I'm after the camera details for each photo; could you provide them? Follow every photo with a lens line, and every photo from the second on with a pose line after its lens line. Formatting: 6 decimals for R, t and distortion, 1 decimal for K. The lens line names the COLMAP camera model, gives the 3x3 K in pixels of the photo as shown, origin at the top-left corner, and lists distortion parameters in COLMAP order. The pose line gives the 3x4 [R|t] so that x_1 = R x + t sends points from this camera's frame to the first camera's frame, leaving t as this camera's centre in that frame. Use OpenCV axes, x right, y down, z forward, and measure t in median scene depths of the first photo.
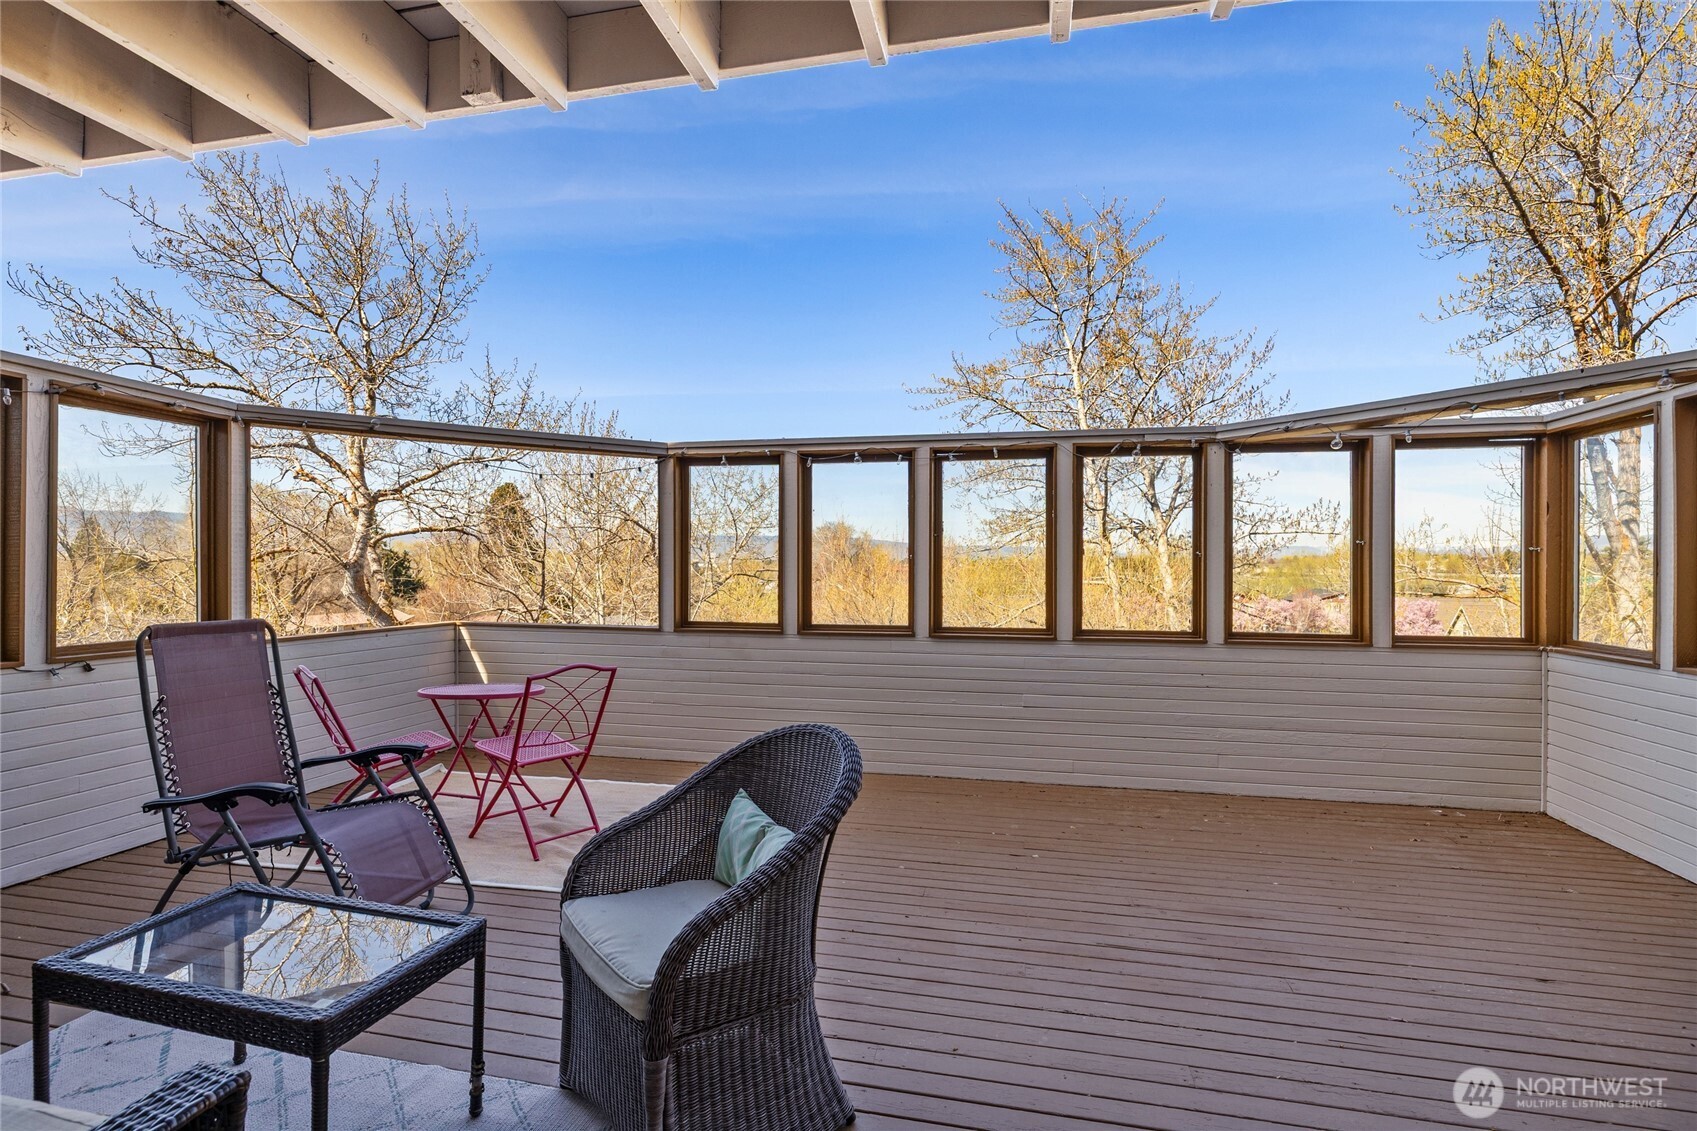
lens RADIAL K [[764.0, 0, 855.6], [0, 764.0, 566.4], [0, 0, 1]] dist [-0.006092, 0.000395]
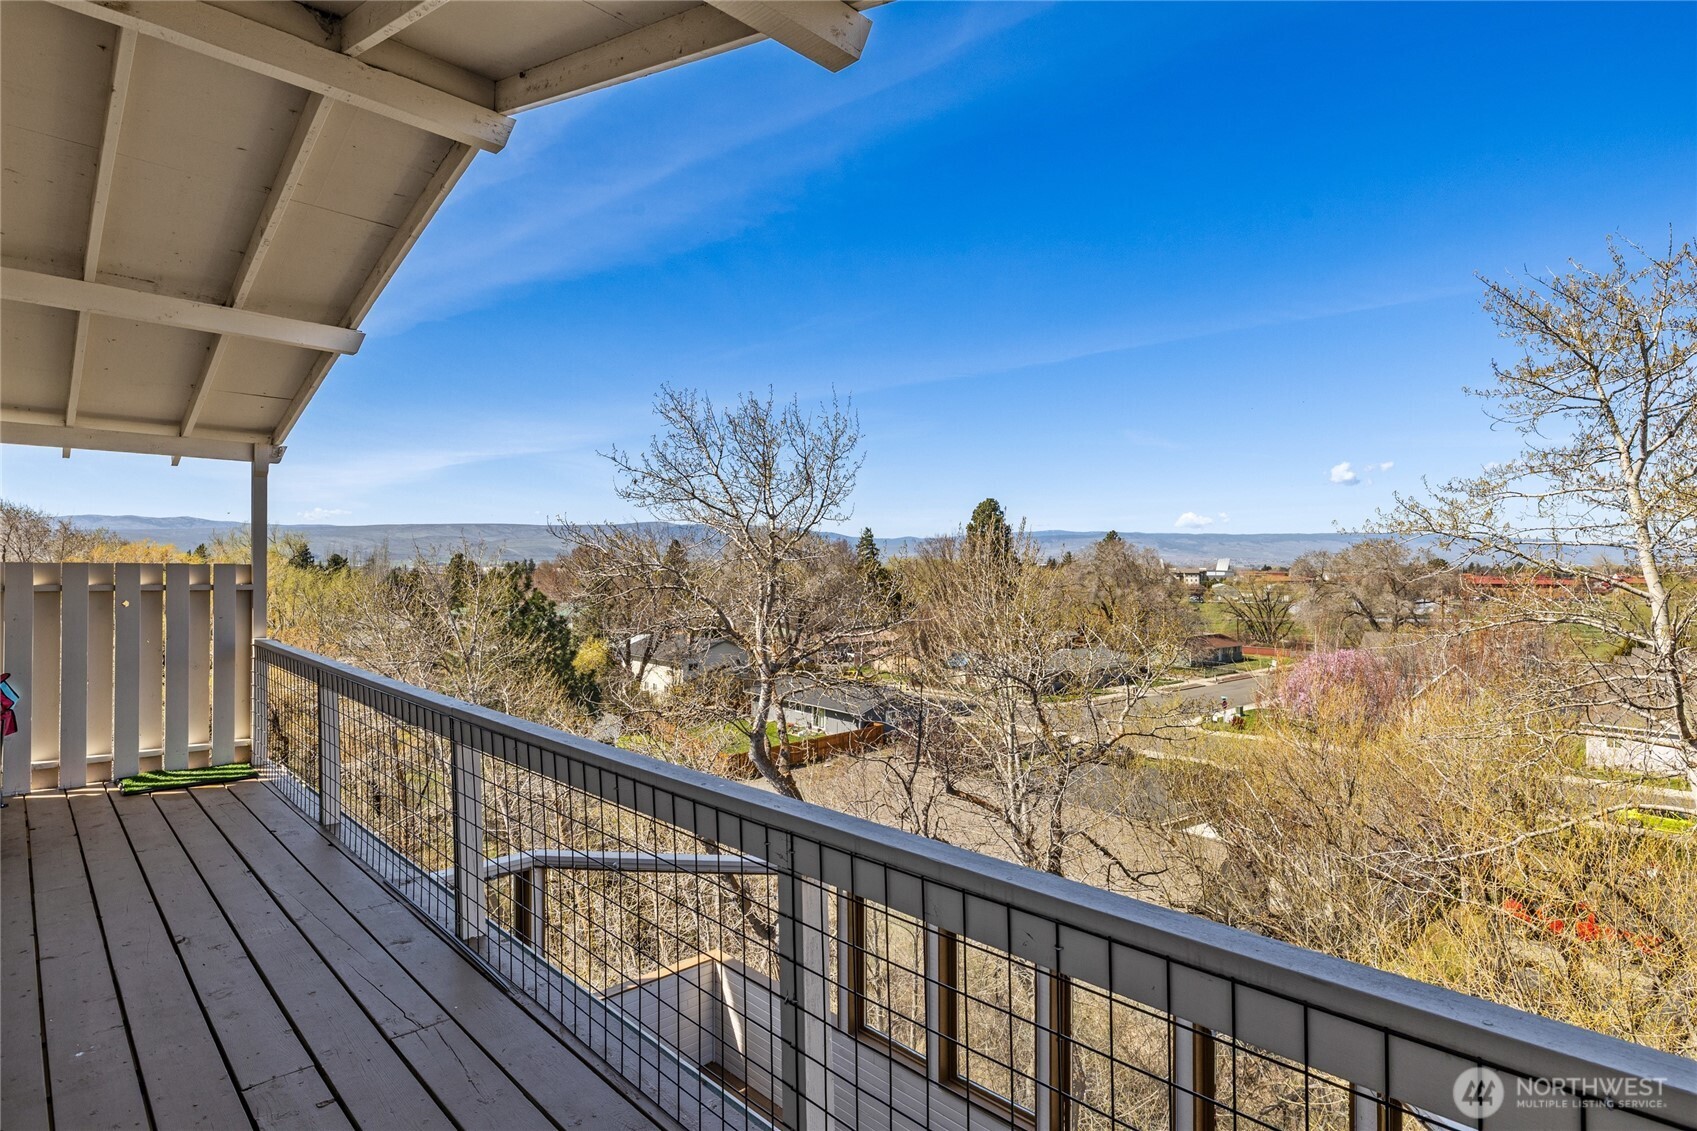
lens RADIAL K [[870.8, 0, 862.1], [0, 870.8, 566.9], [0, 0, 1]] dist [0.000993, 0.000612]
pose [[0.838008, -0.004568, -0.545639, 0.174327], [-0.003748, 0.999893, -0.014127, -0.215661], [0.545645, 0.013884, 0.837901, -0.013784]]
